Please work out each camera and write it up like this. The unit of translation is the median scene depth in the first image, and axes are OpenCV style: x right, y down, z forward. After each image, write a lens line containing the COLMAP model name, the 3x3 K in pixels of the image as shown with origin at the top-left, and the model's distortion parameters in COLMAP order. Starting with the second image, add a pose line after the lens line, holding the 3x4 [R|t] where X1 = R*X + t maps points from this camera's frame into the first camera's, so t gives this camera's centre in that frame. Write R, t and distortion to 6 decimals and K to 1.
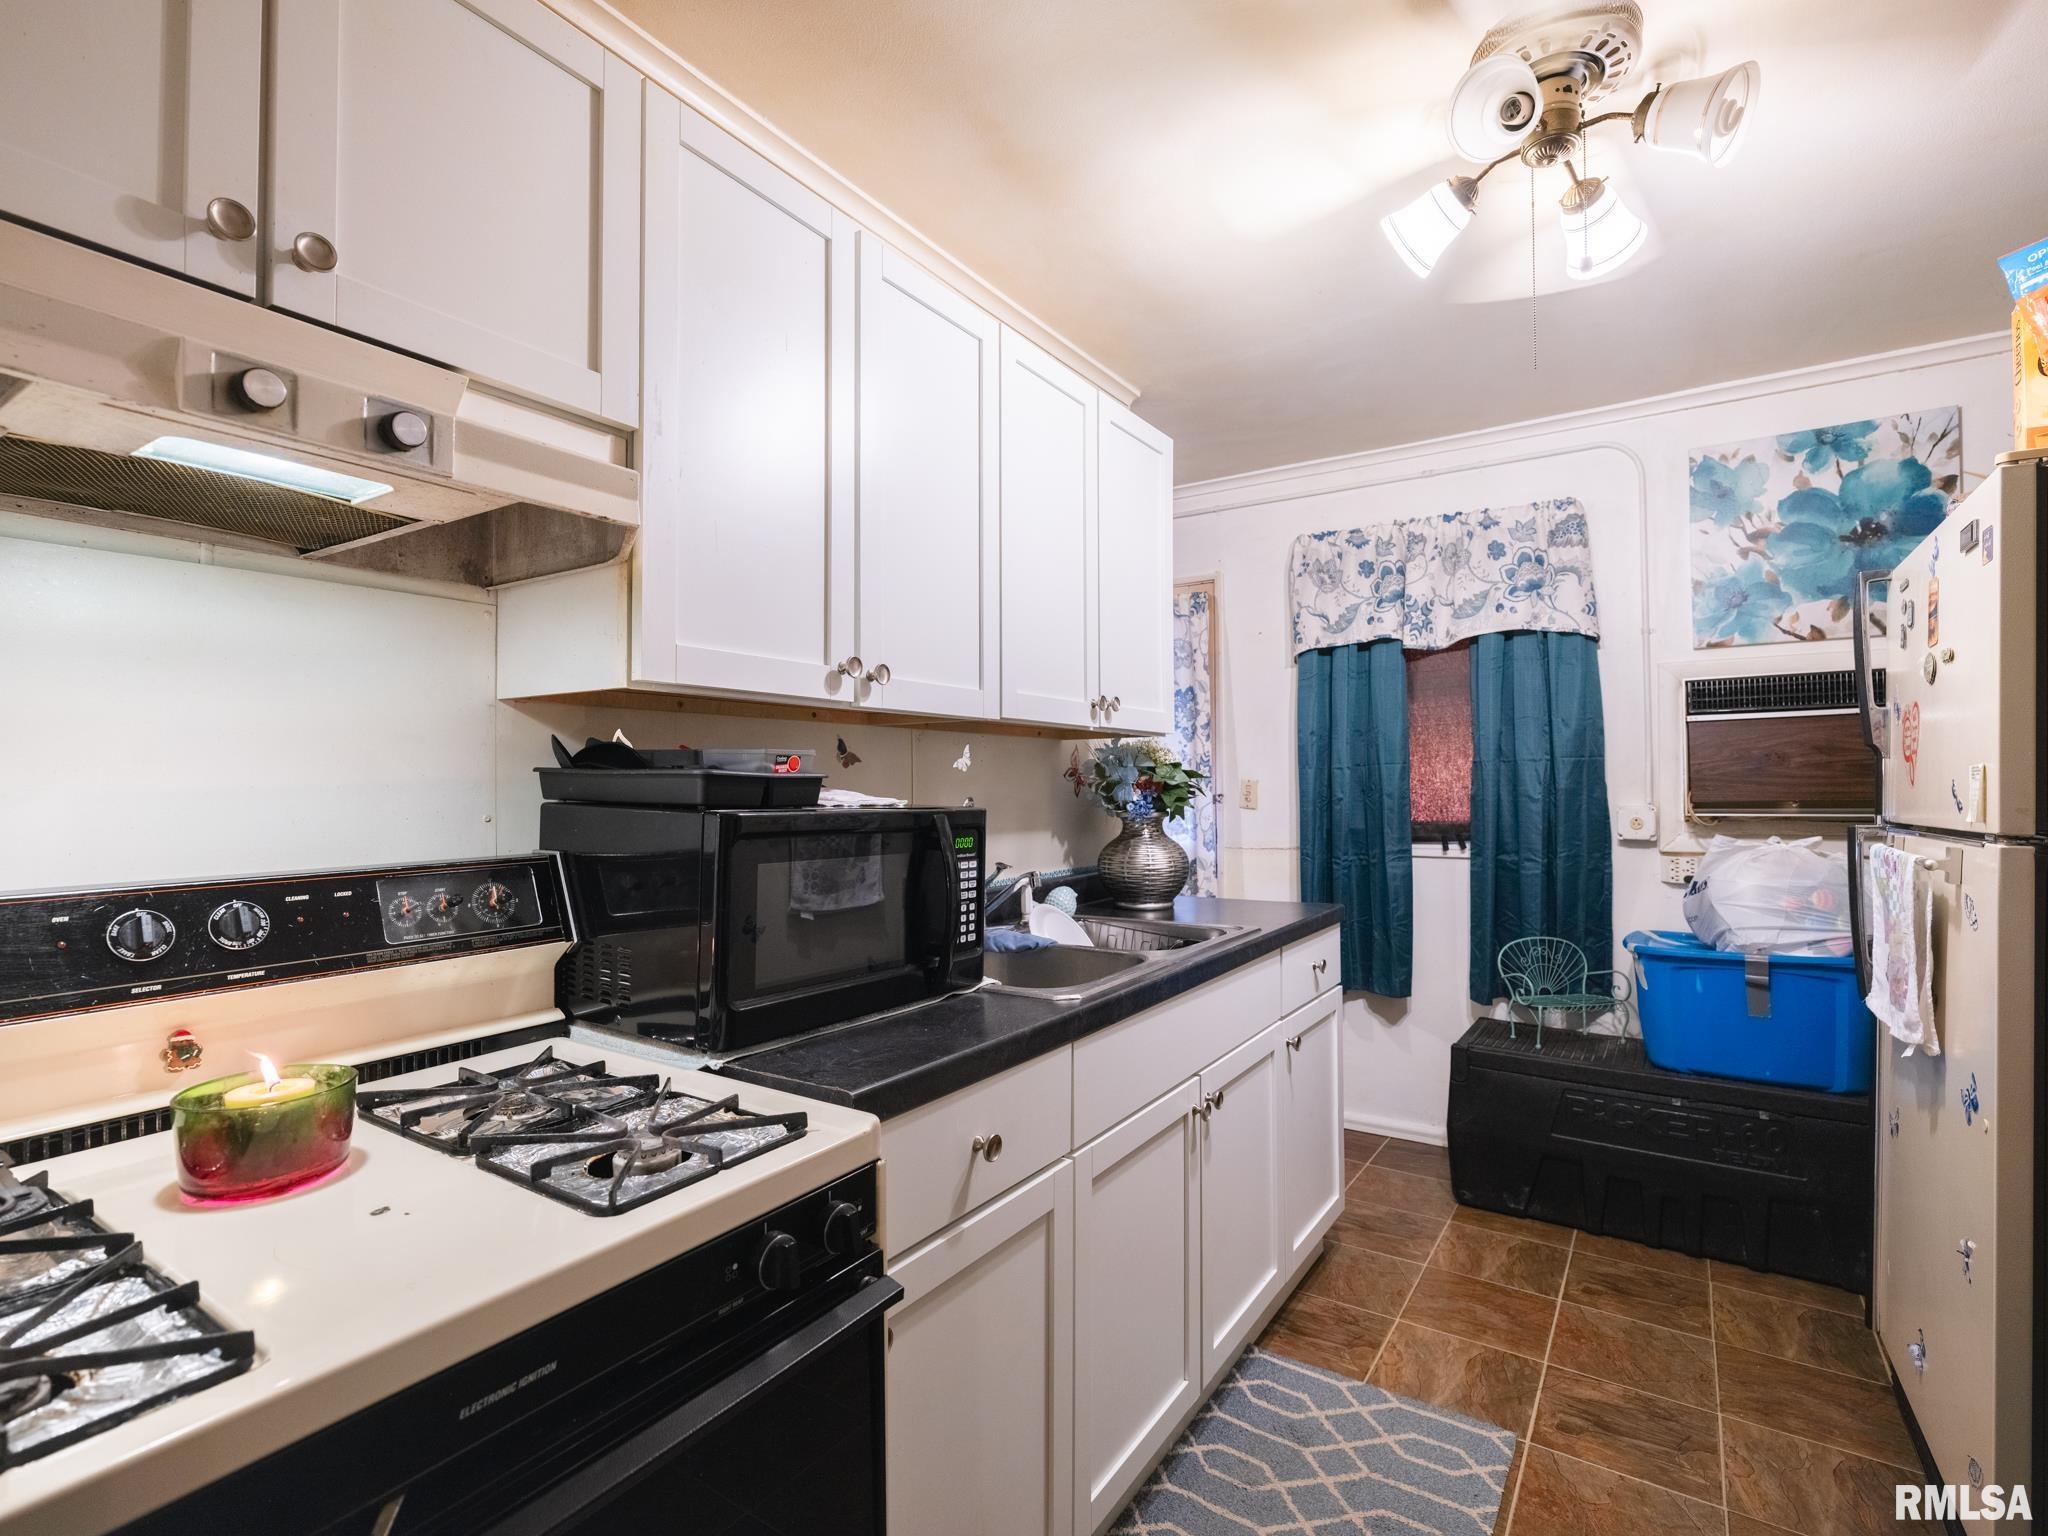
lens RADIAL K [[982.1, 0, 1026.4], [0, 982.1, 767.9], [0, 0, 1]] dist [0.000731, 0.000707]
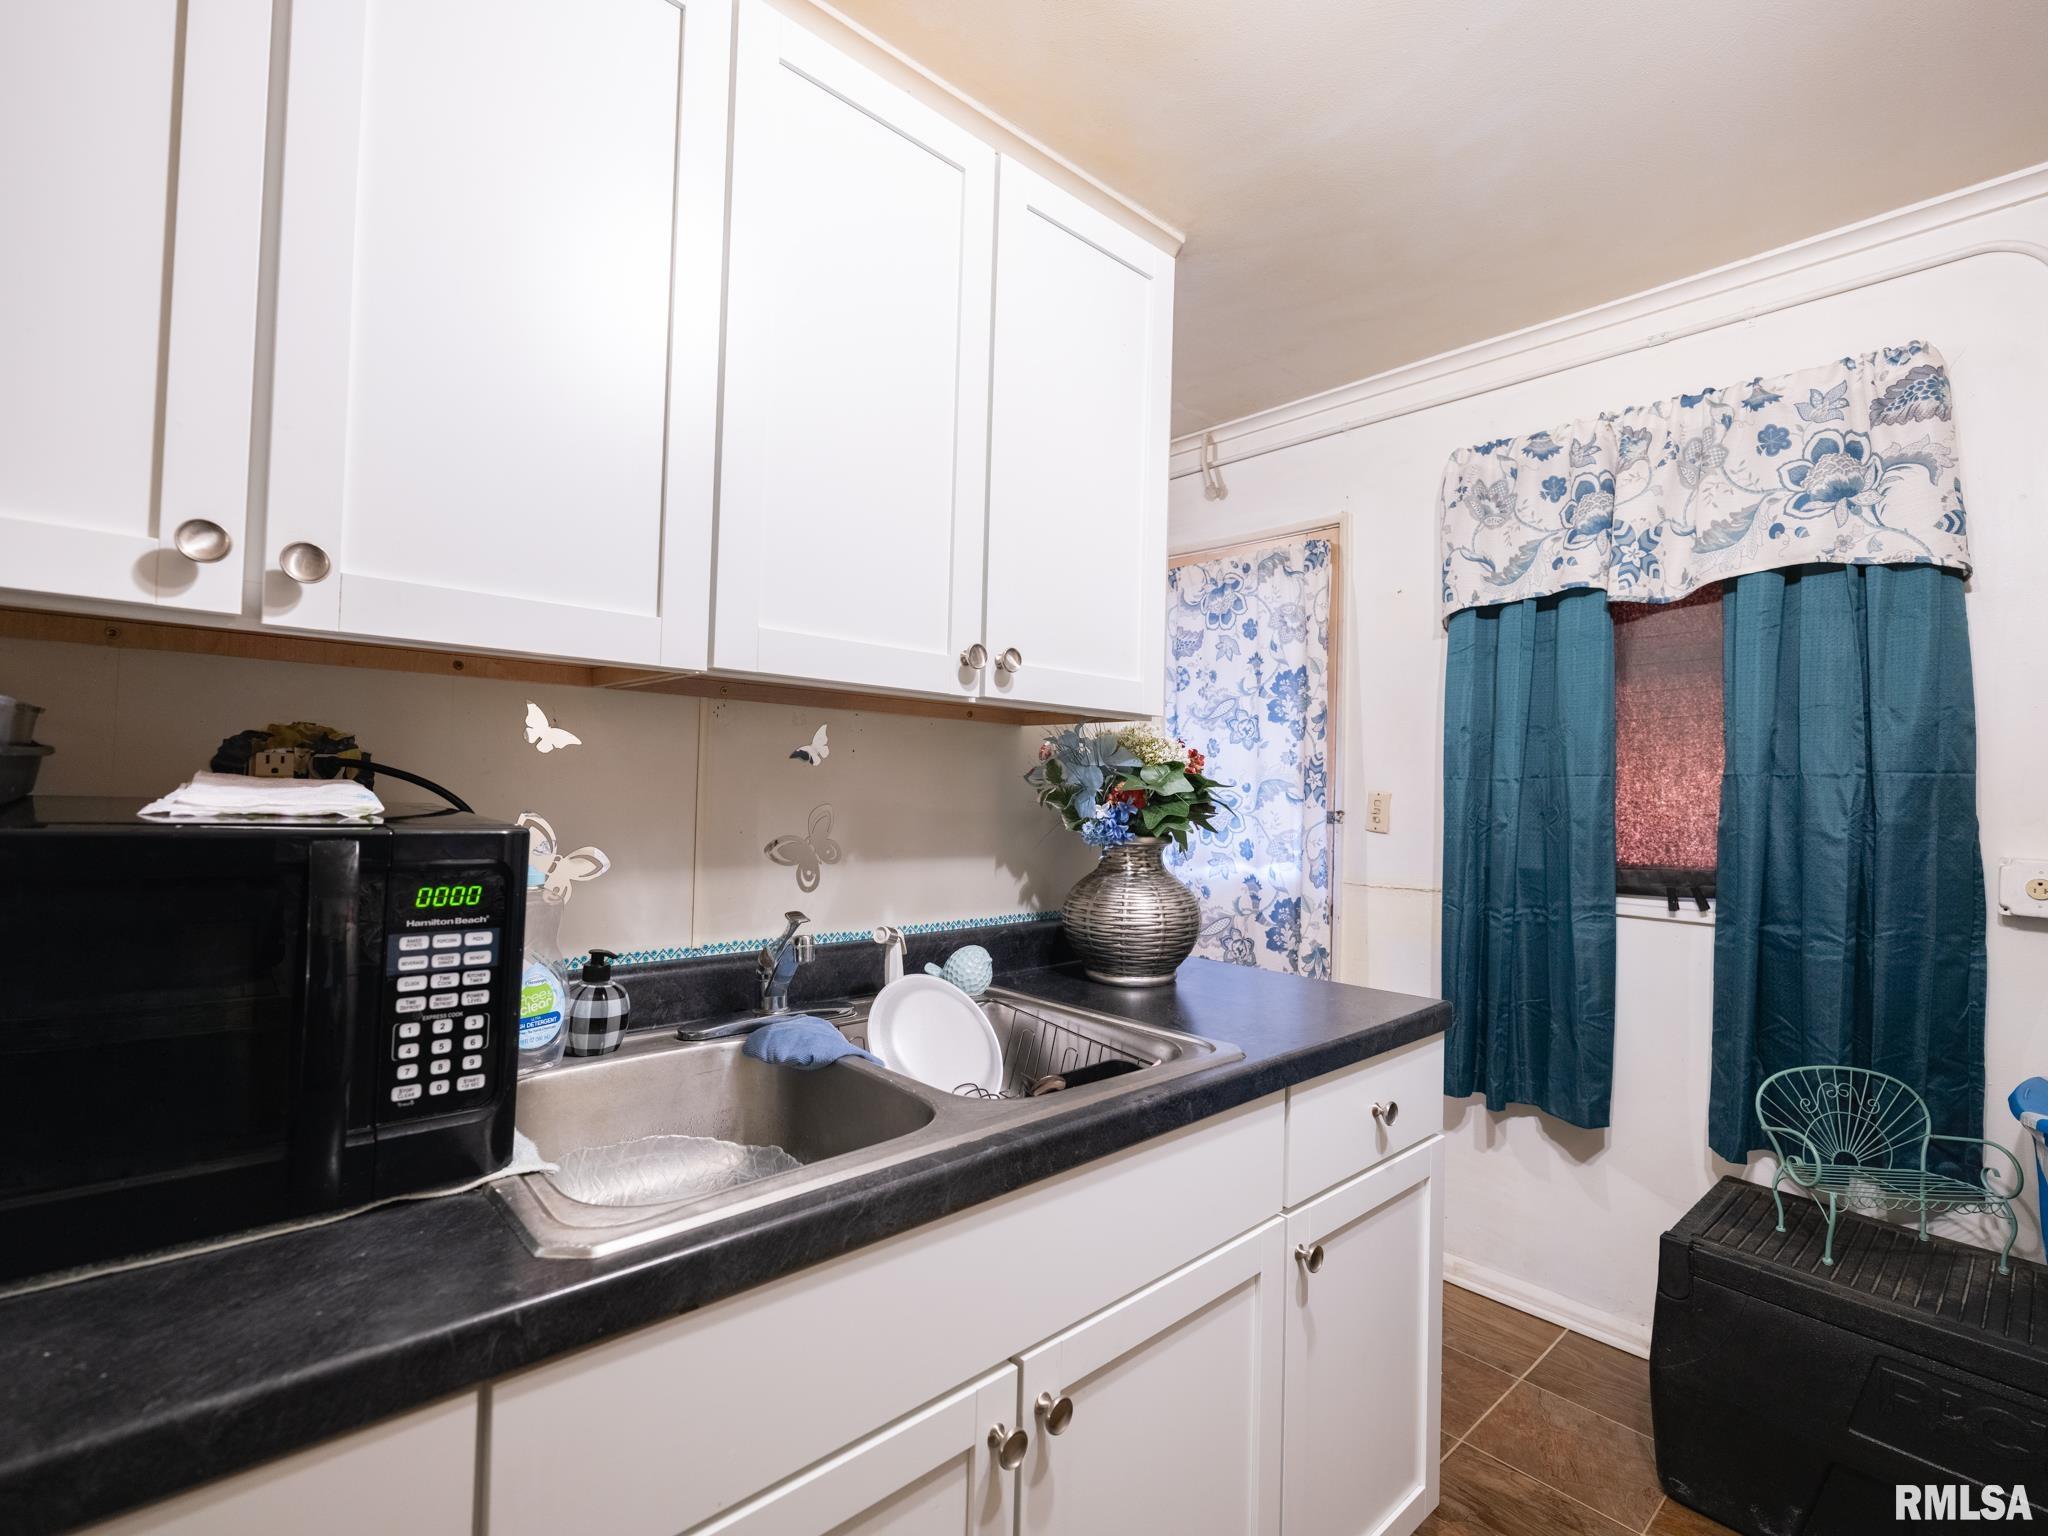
lens RADIAL K [[939.2, 0, 1024.0], [0, 939.2, 768.0], [0, 0, 1]] dist [-0.001543, 0.000833]
pose [[0.968644, 0.025673, -0.247122, 0.167801], [-0.026801, 0.999640, -0.001199, 0.001754], [0.247002, 0.007785, 0.968984, 0.301079]]
